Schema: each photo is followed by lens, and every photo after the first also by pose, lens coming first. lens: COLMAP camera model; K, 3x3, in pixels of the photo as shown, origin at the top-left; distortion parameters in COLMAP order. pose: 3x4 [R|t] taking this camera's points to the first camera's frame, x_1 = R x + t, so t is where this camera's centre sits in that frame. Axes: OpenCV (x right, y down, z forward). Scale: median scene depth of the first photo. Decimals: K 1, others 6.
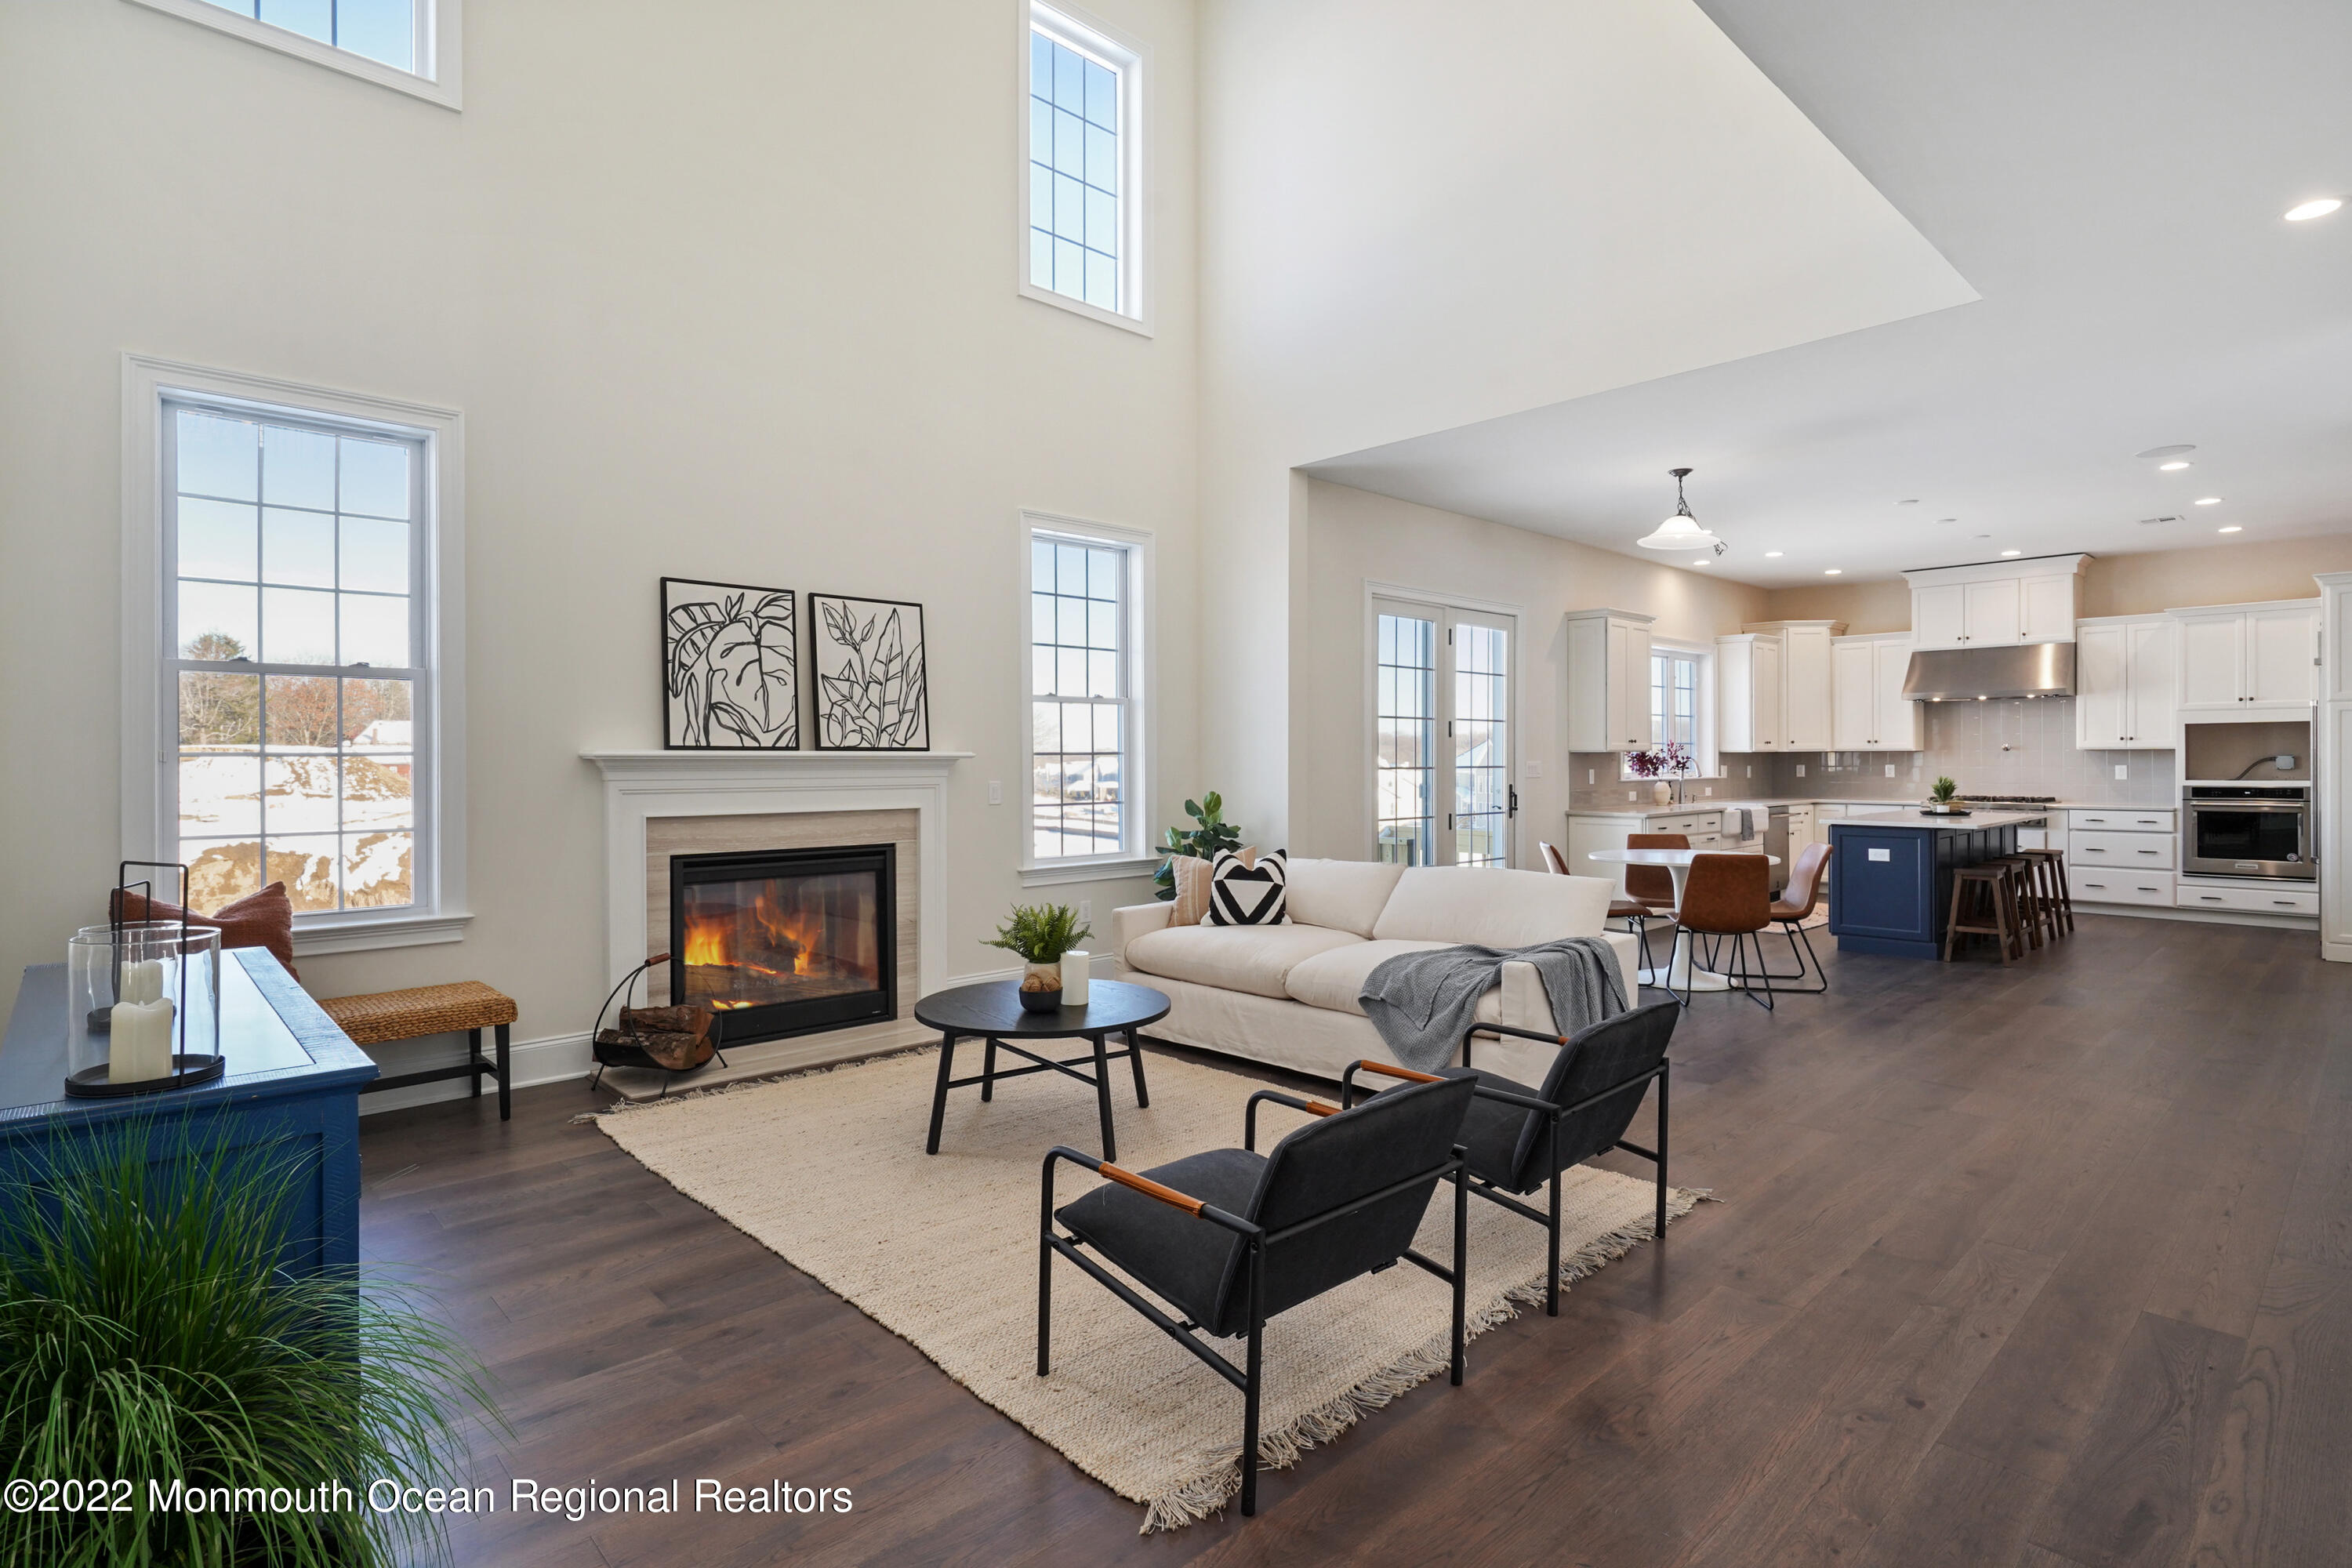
lens RADIAL K [[1214.7, 0, 1169.8], [0, 1214.7, 767.3], [0, 0, 1]] dist [0.003026, 0.000886]
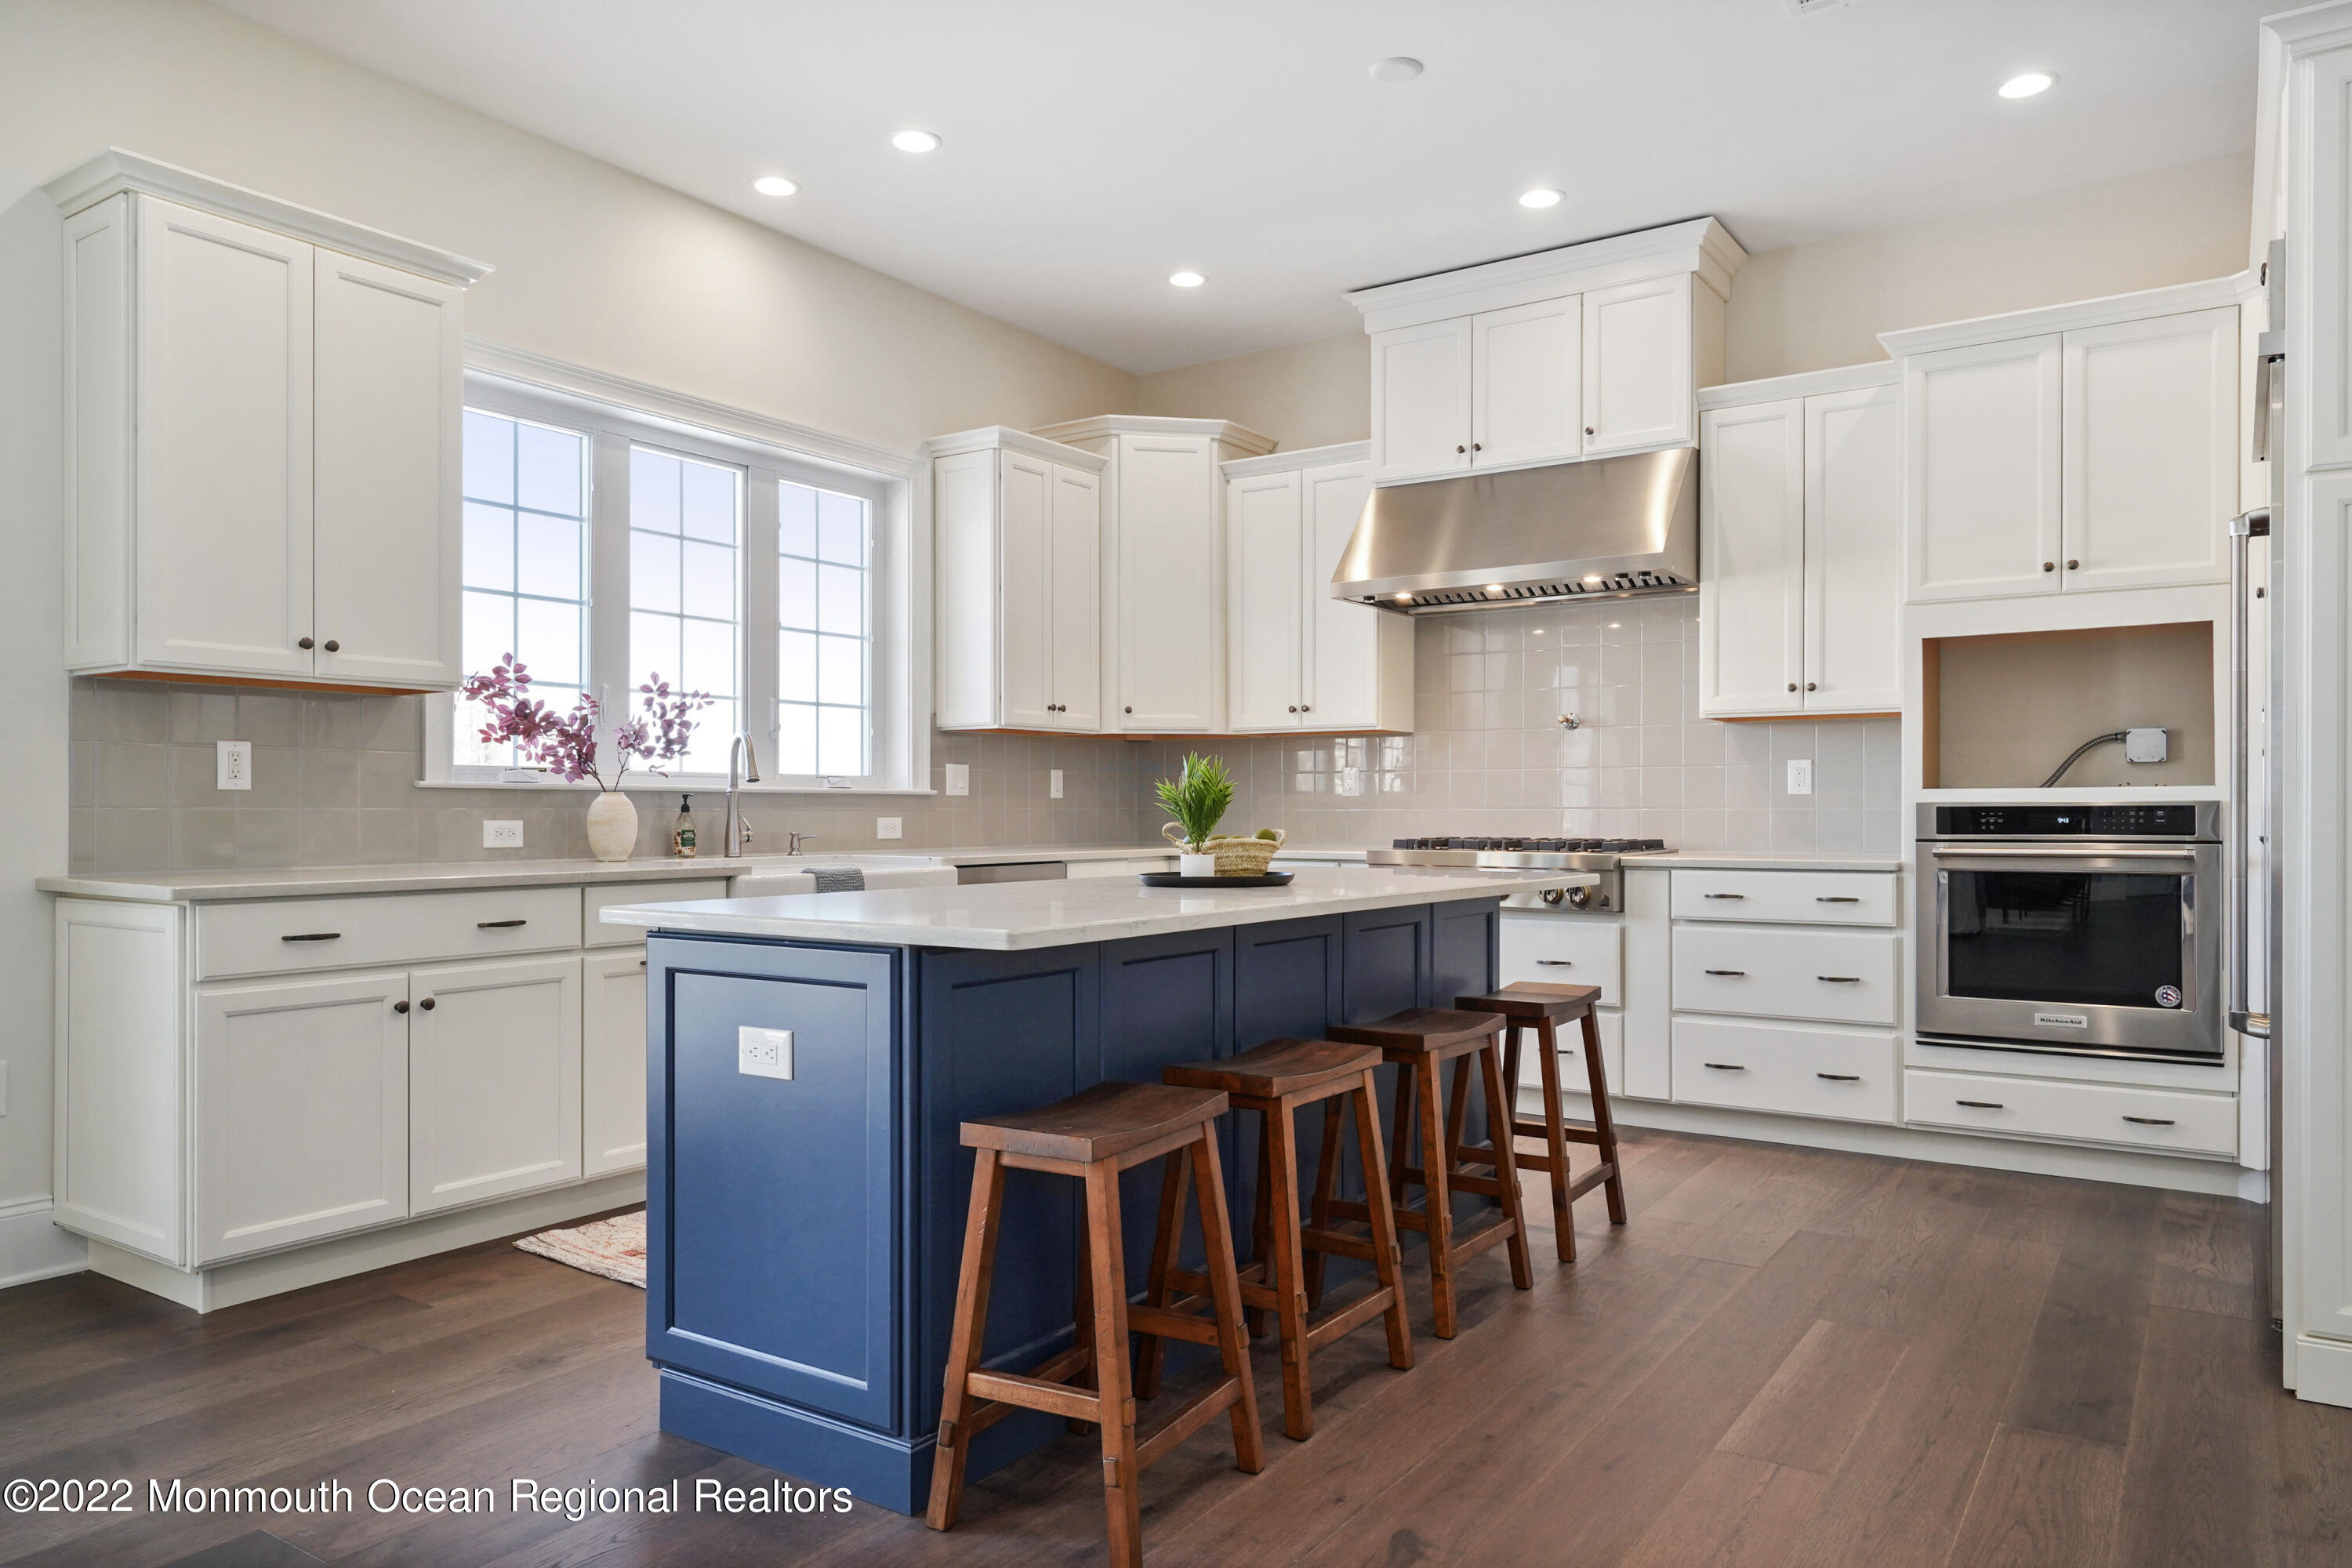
lens RADIAL K [[1567.5, 0, 1185.8], [0, 1567.5, 826.5], [0, 0, 1]] dist [-0.006127, -0.000358]
pose [[0.977714, 0.002995, 0.209918, 0.504580], [-0.003274, 0.999994, 0.000980, 0.022299], [-0.209914, -0.001645, 0.977719, 0.569515]]
